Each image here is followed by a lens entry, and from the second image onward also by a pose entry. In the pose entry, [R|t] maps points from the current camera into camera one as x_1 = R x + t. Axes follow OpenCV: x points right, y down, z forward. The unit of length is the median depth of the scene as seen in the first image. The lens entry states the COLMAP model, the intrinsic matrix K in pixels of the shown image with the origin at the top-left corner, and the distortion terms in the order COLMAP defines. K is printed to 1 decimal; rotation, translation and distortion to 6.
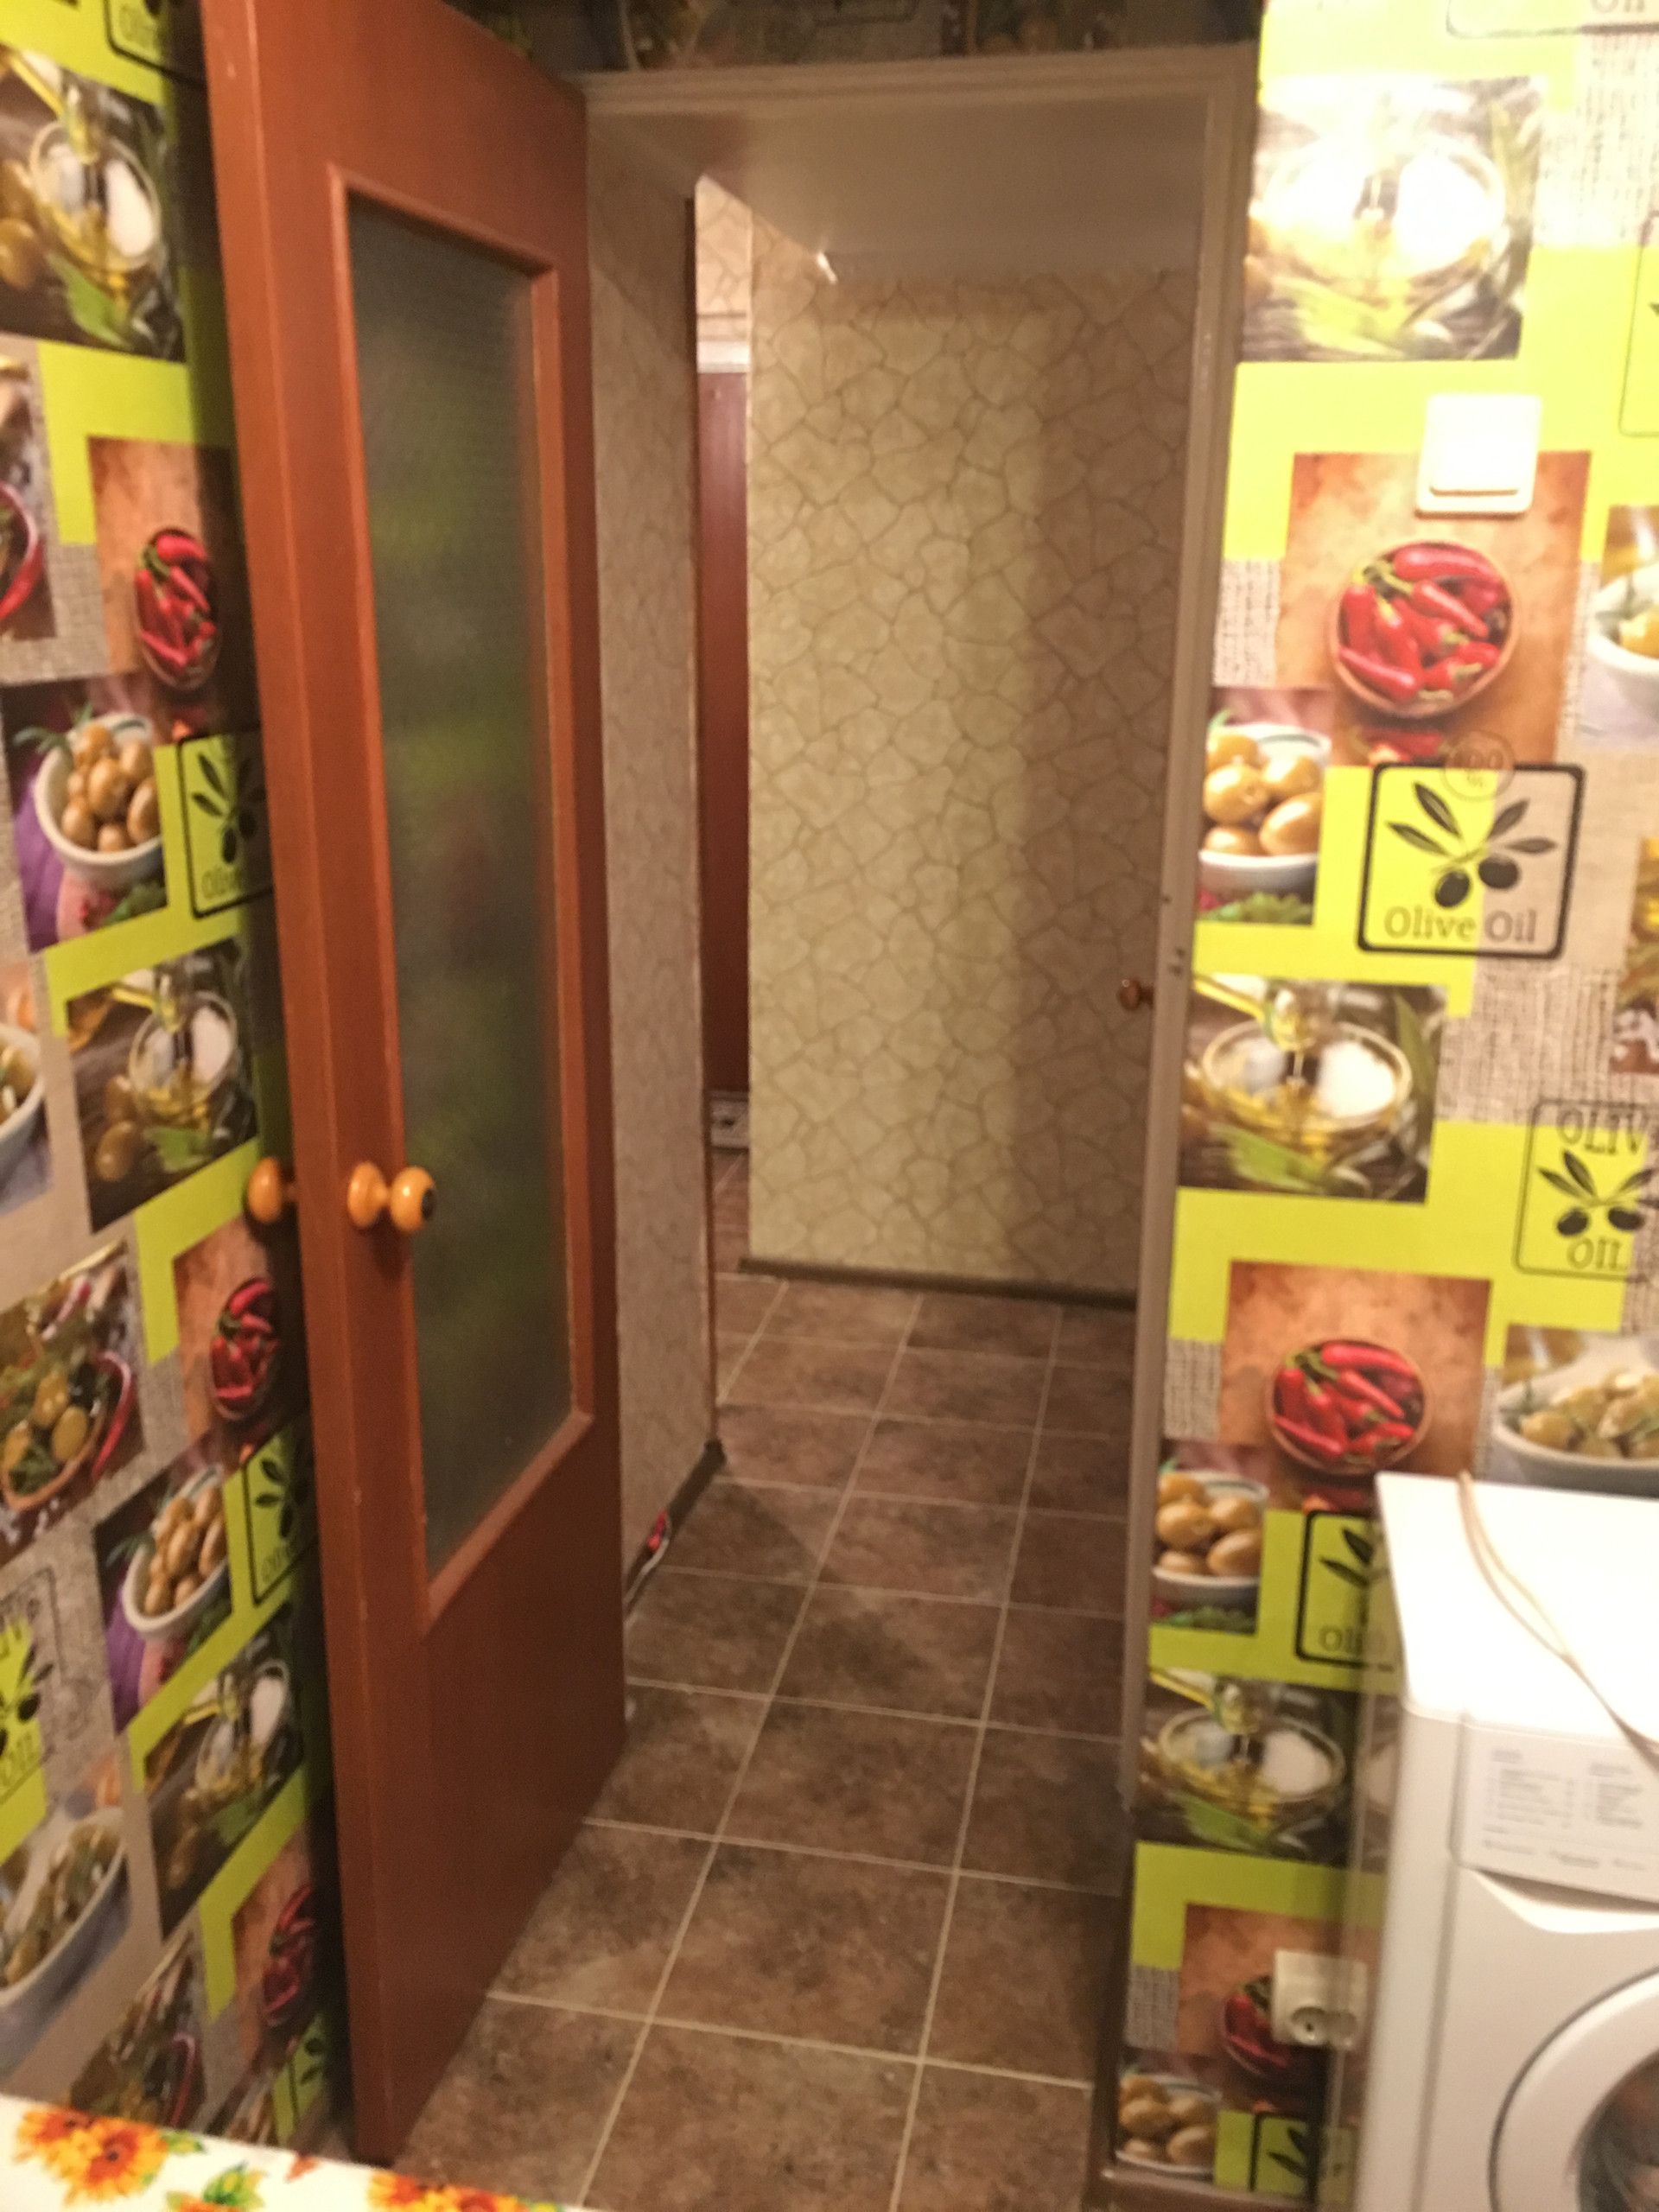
lens RADIAL K [[1869.4, 0, 837.2], [0, 1869.4, 1089.2], [0, 0, 1]] dist [0.099307, -0.125761]
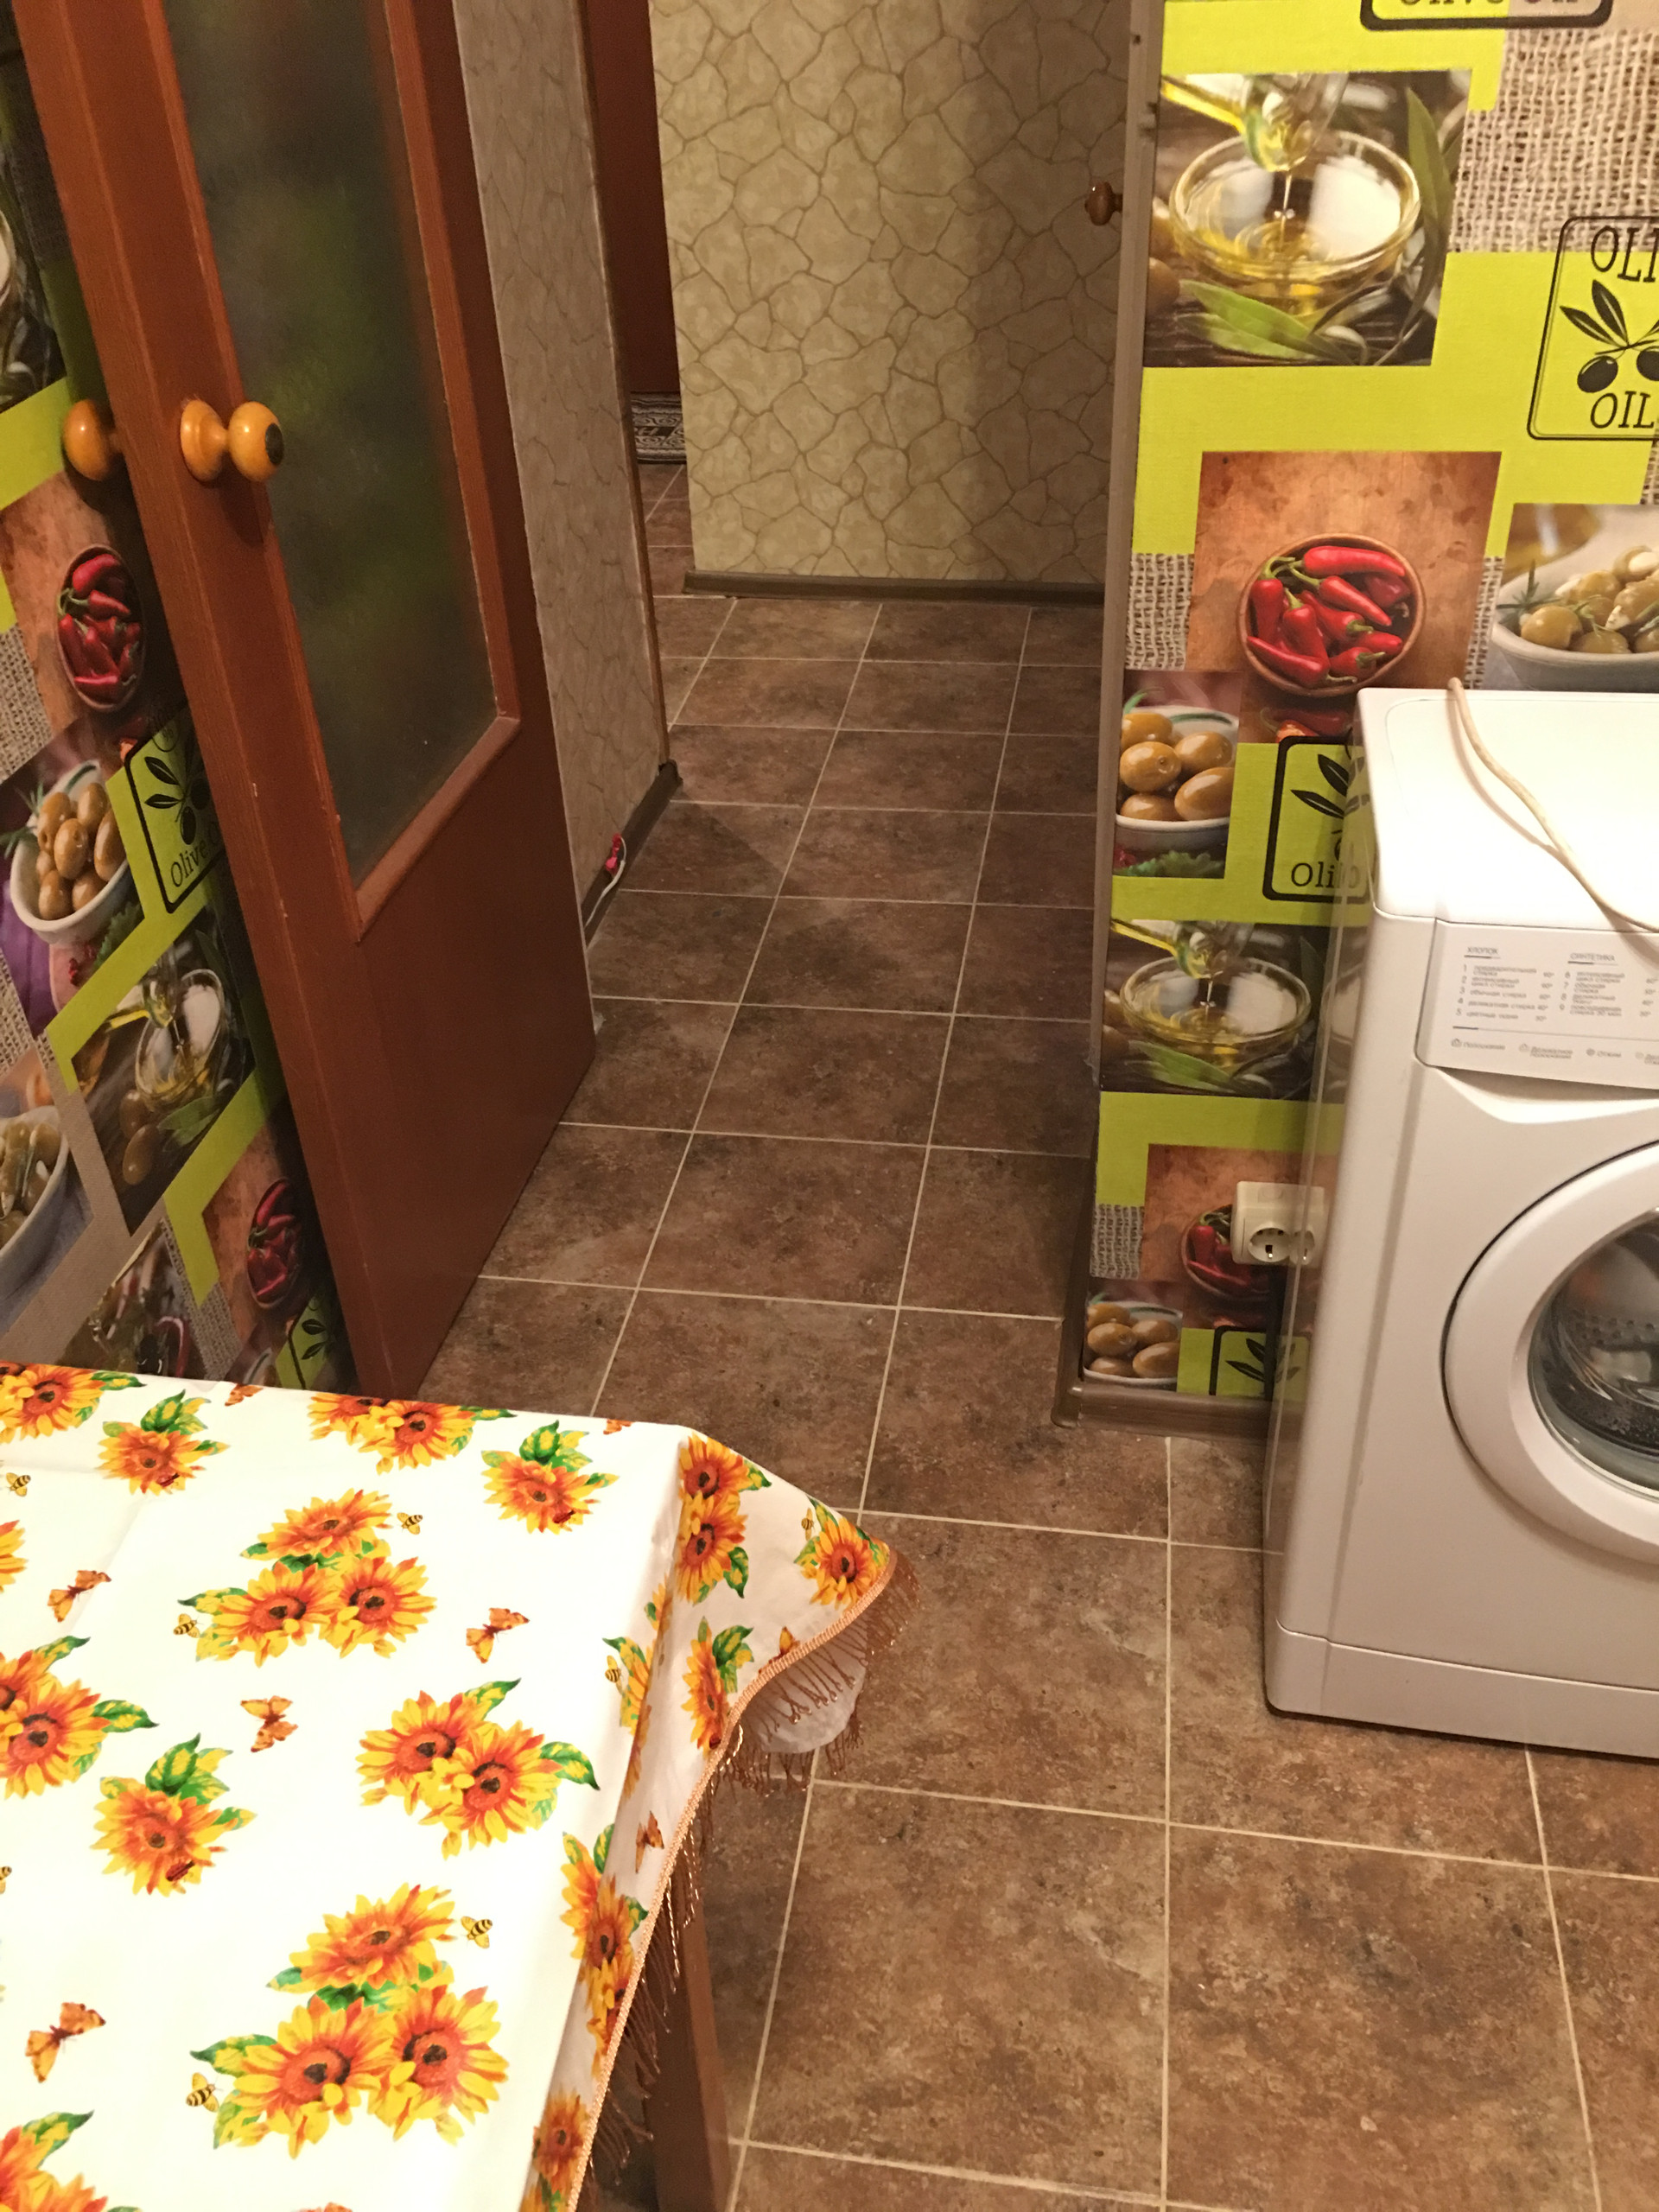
lens RADIAL K [[1883.5, 0, 831.3], [0, 1883.5, 1097.9], [0, 0, 1]] dist [0.088552, -0.122799]
pose [[0.998194, -0.059866, -0.005076, 0.022832], [0.058185, 0.942185, 0.330004, 0.066955], [-0.014974, -0.329703, 0.943966, 0.068197]]
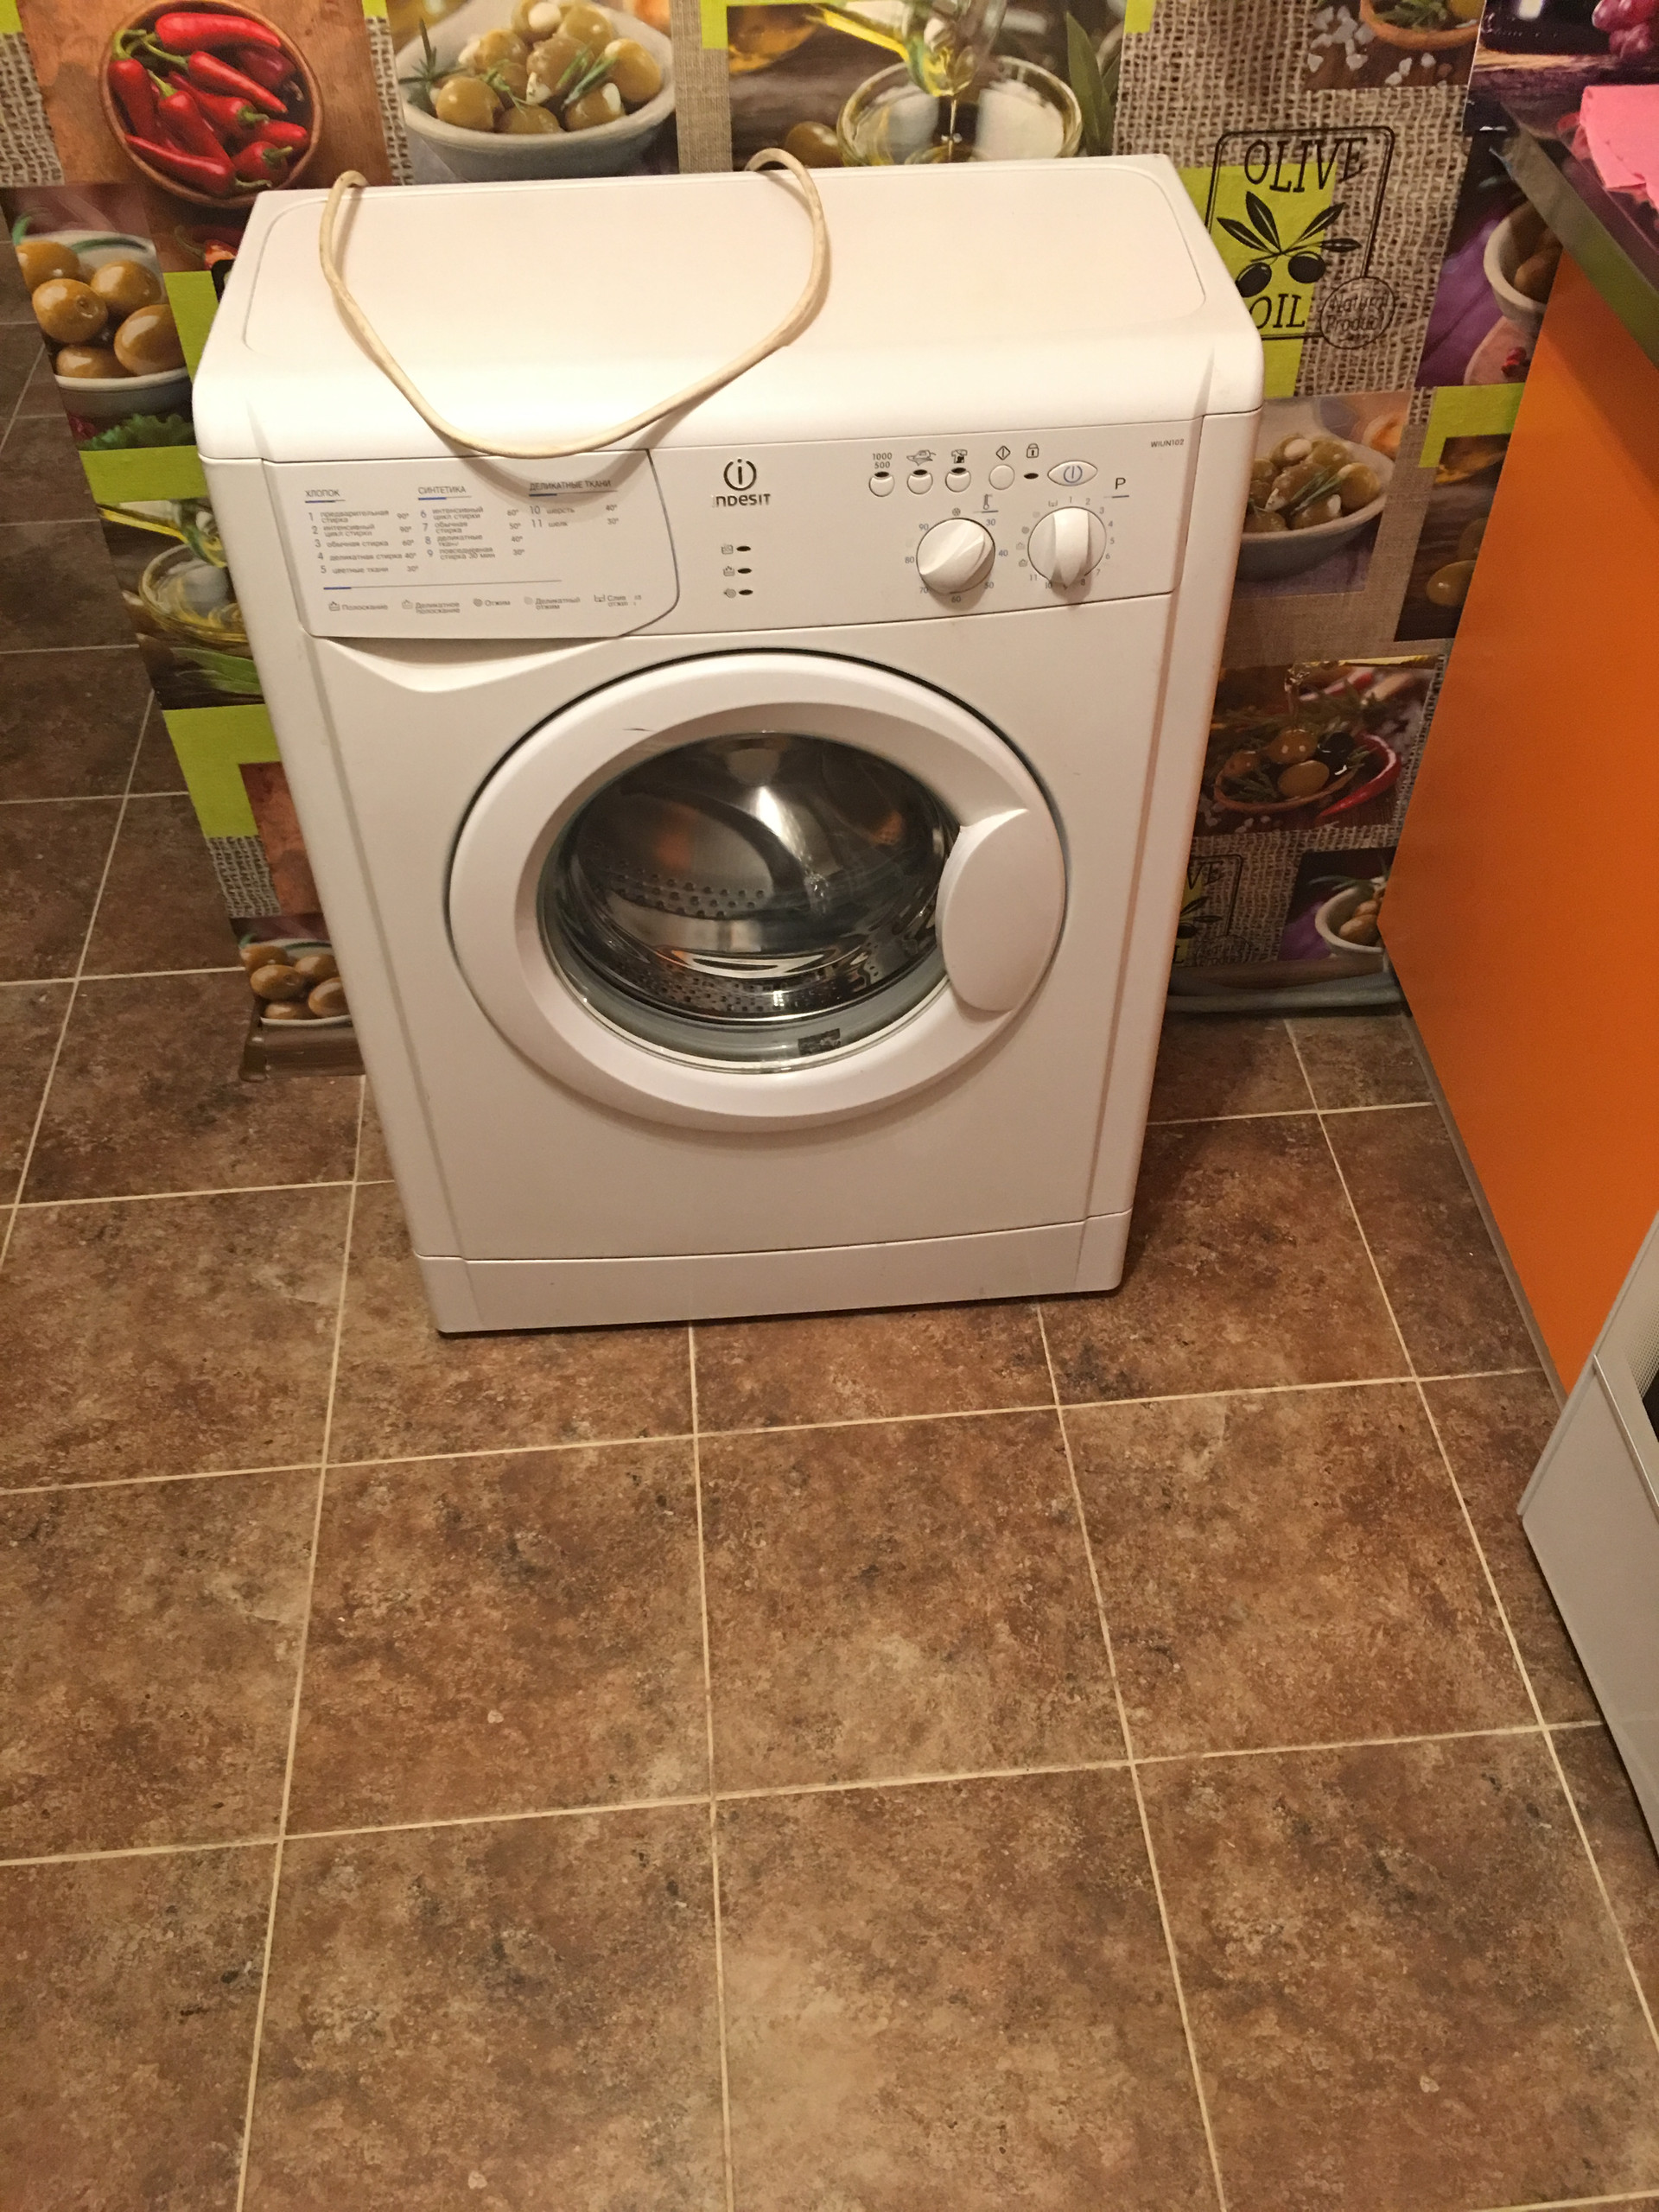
lens RADIAL K [[1869.4, 0, 837.2], [0, 1869.4, 1089.2], [0, 0, 1]] dist [0.099307, -0.125761]
pose [[0.964676, -0.208258, 0.161333, 0.290164], [0.098324, 0.852792, 0.512911, 0.129583], [-0.244402, -0.478930, 0.843145, 0.098592]]
